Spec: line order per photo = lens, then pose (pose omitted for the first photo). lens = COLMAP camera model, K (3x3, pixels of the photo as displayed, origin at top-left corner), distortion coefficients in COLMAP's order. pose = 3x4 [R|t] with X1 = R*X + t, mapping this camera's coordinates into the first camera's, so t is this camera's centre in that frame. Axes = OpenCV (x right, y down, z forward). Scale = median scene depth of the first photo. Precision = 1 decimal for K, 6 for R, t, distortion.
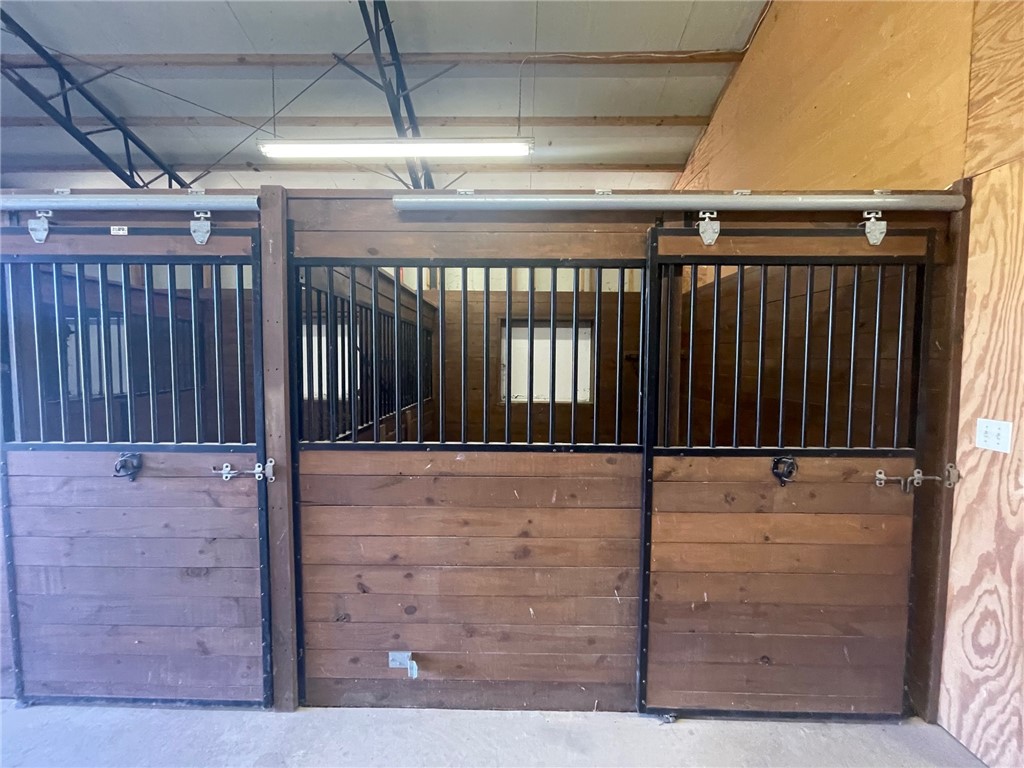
lens RADIAL K [[417.4, 0, 512.0], [0, 417.4, 384.0], [0, 0, 1]] dist [0.000635, 0.000206]
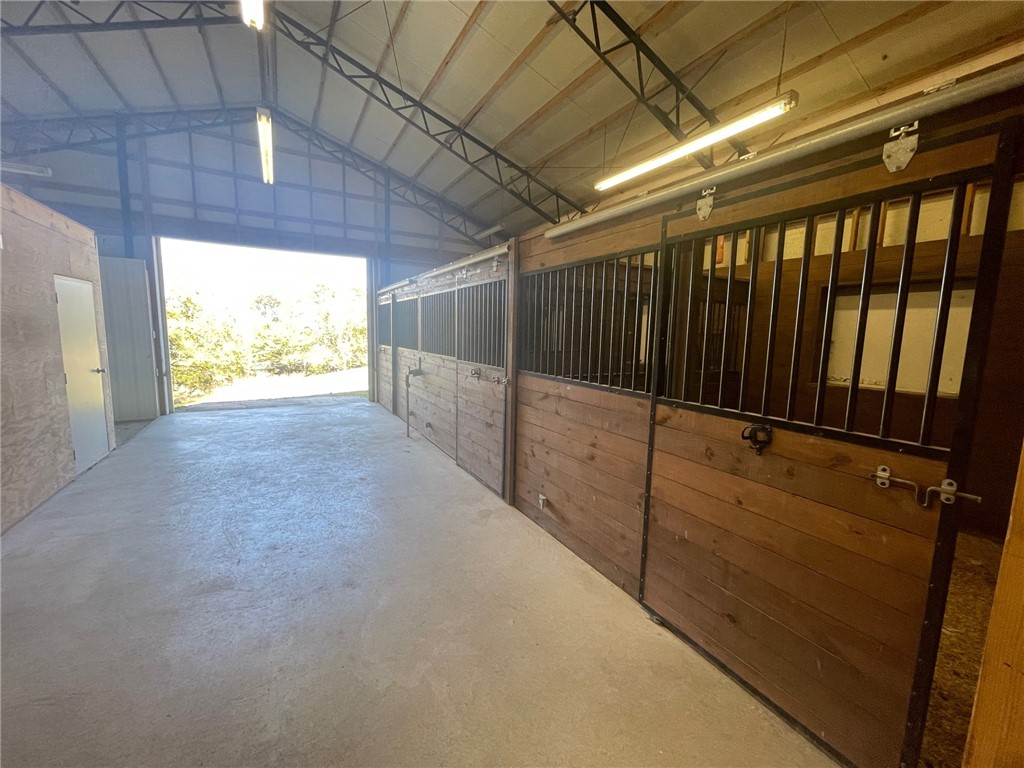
lens RADIAL K [[417.4, 0, 512.0], [0, 417.4, 384.0], [0, 0, 1]] dist [-0.000993, 0.011777]
pose [[0.500535, 0.117481, -0.857708, 1.116656], [-0.074959, 0.992910, 0.092255, 0.032158], [0.862465, 0.018116, 0.505792, 0.004964]]
